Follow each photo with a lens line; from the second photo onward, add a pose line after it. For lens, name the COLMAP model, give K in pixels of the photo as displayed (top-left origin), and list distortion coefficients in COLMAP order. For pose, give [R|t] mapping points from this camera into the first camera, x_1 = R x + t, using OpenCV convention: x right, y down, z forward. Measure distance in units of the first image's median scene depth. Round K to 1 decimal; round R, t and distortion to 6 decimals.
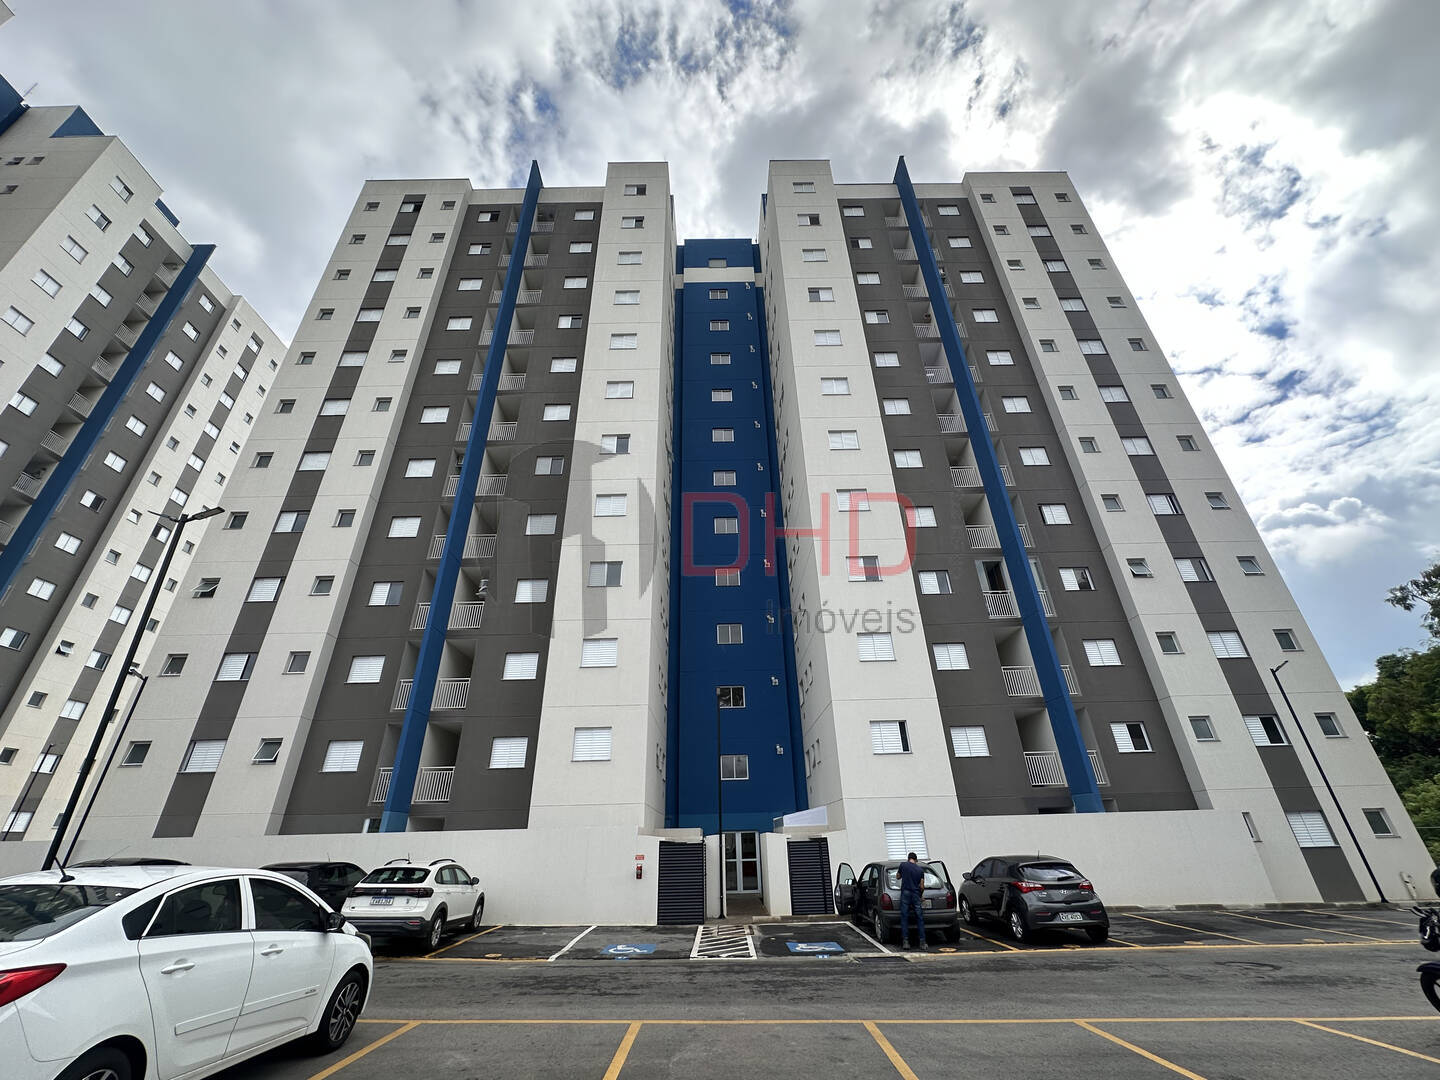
lens RADIAL K [[585.3, 0, 713.8], [0, 585.3, 533.4], [0, 0, 1]] dist [-0.005113, 0.000571]
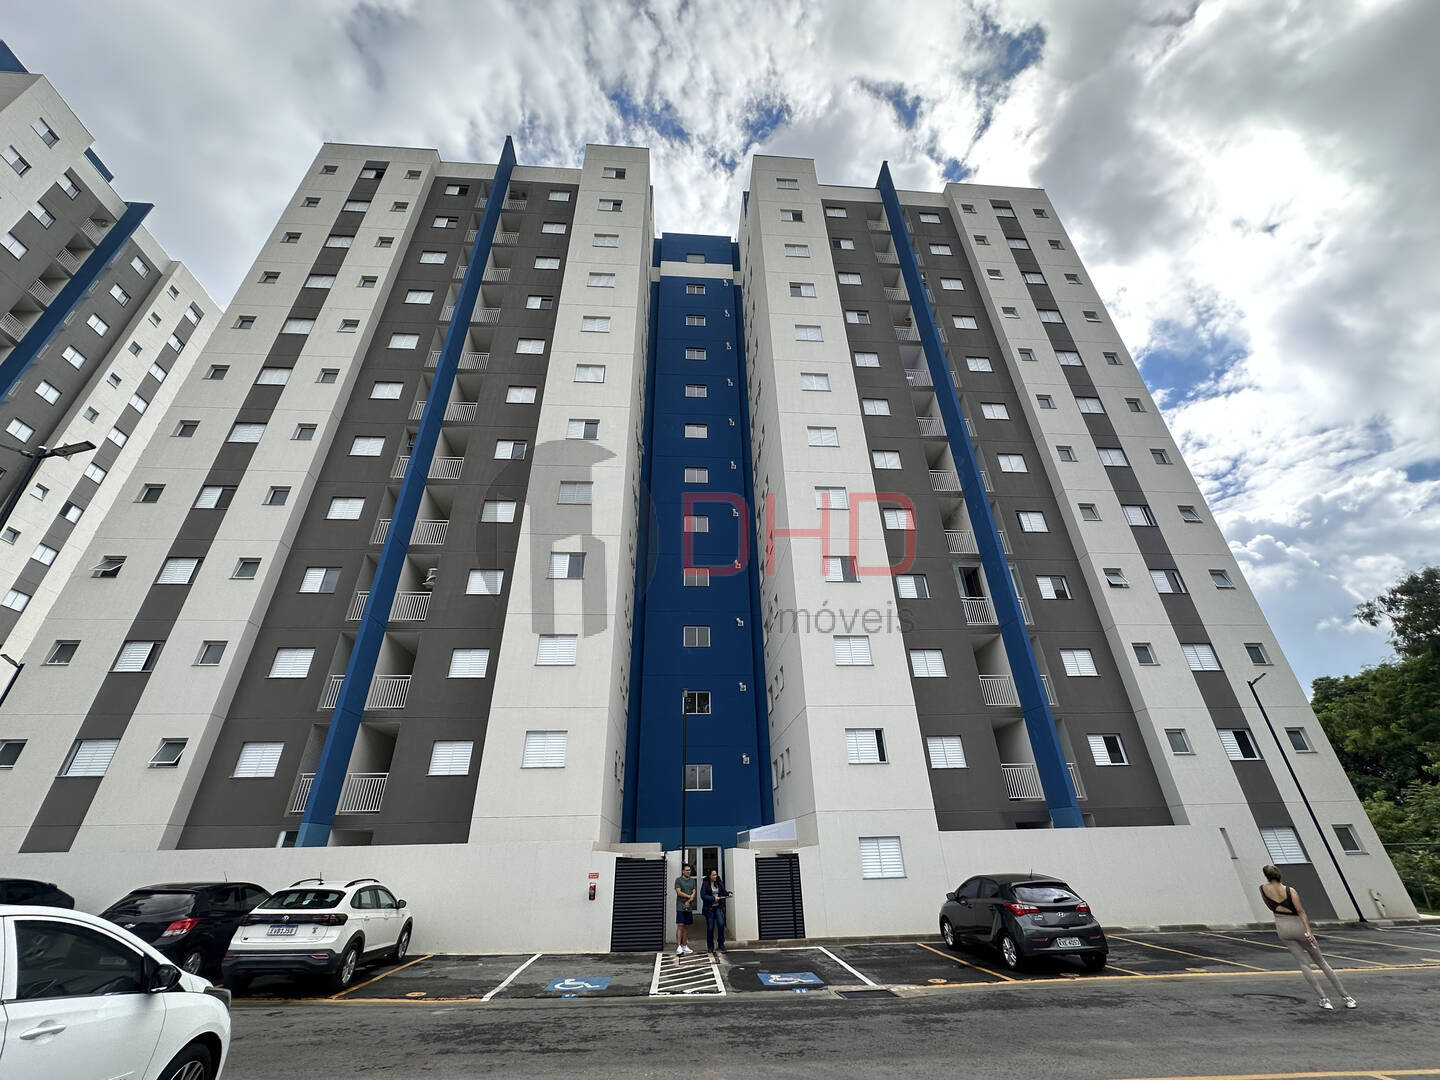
lens RADIAL K [[585.3, 0, 715.7], [0, 585.3, 534.0], [0, 0, 1]] dist [-0.005113, 0.000571]
pose [[0.997238, 0.036595, 0.064624, -0.012889], [-0.035411, 0.999185, -0.019370, 0.030717], [-0.065280, 0.017029, 0.997722, 0.063409]]
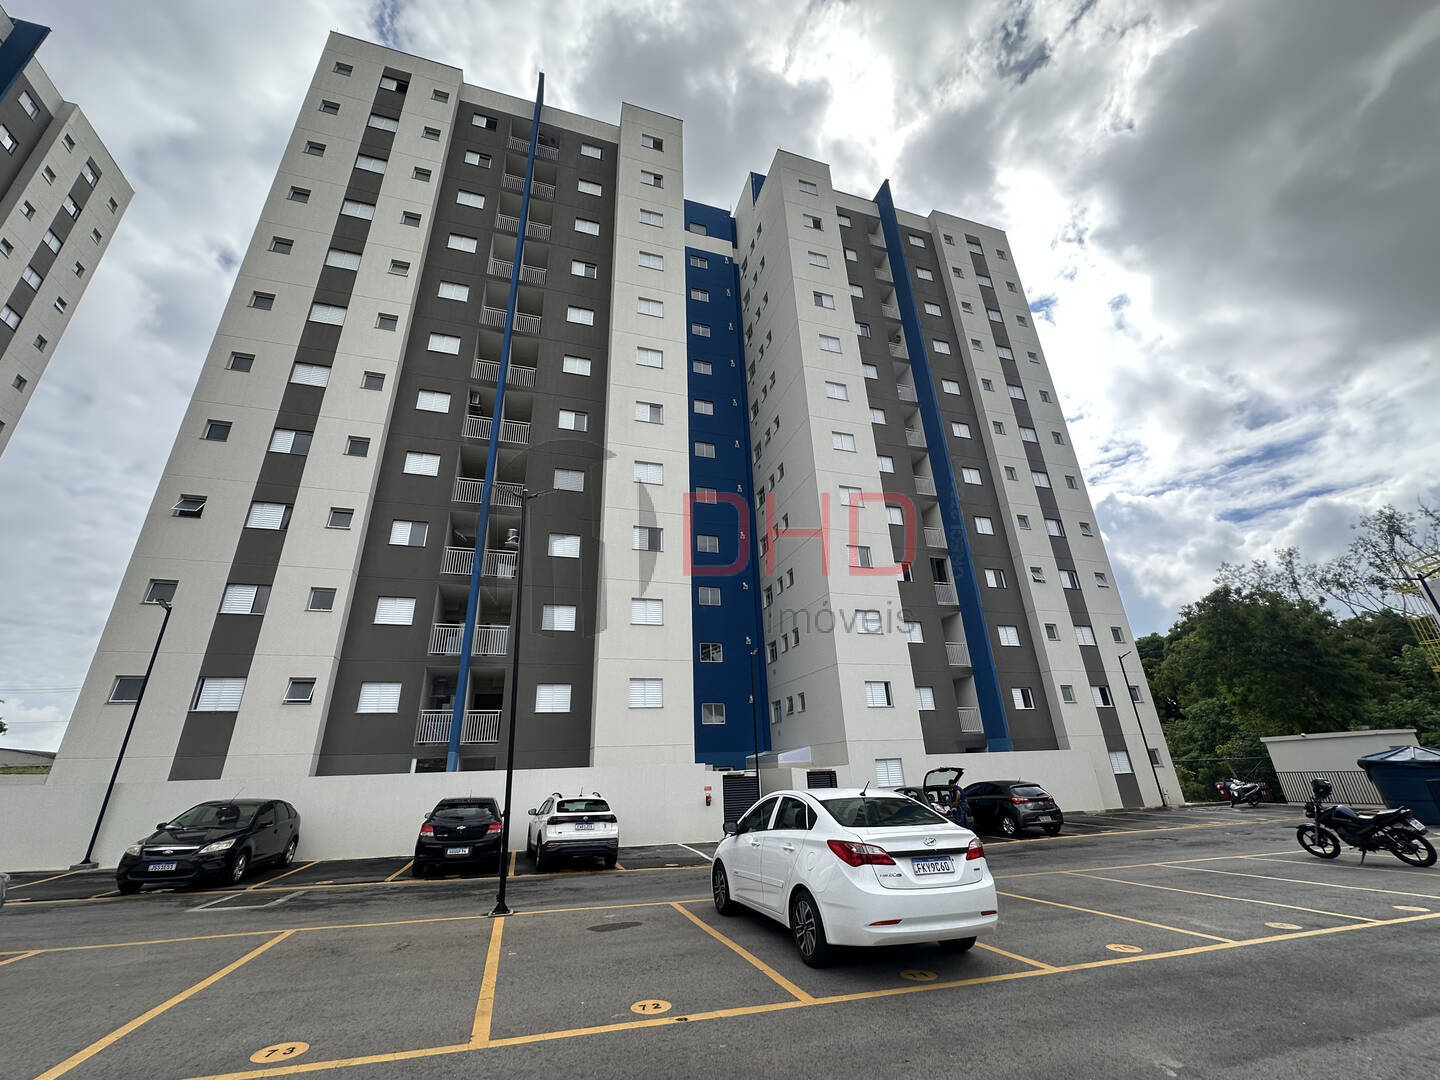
lens RADIAL K [[585.3, 0, 721.7], [0, 585.3, 535.7], [0, 0, 1]] dist [-0.005113, 0.000571]
pose [[0.951038, 0.105247, 0.290602, -0.388098], [-0.131905, 0.988521, 0.073667, -0.034962], [-0.279513, -0.108392, 0.954004, -0.067839]]
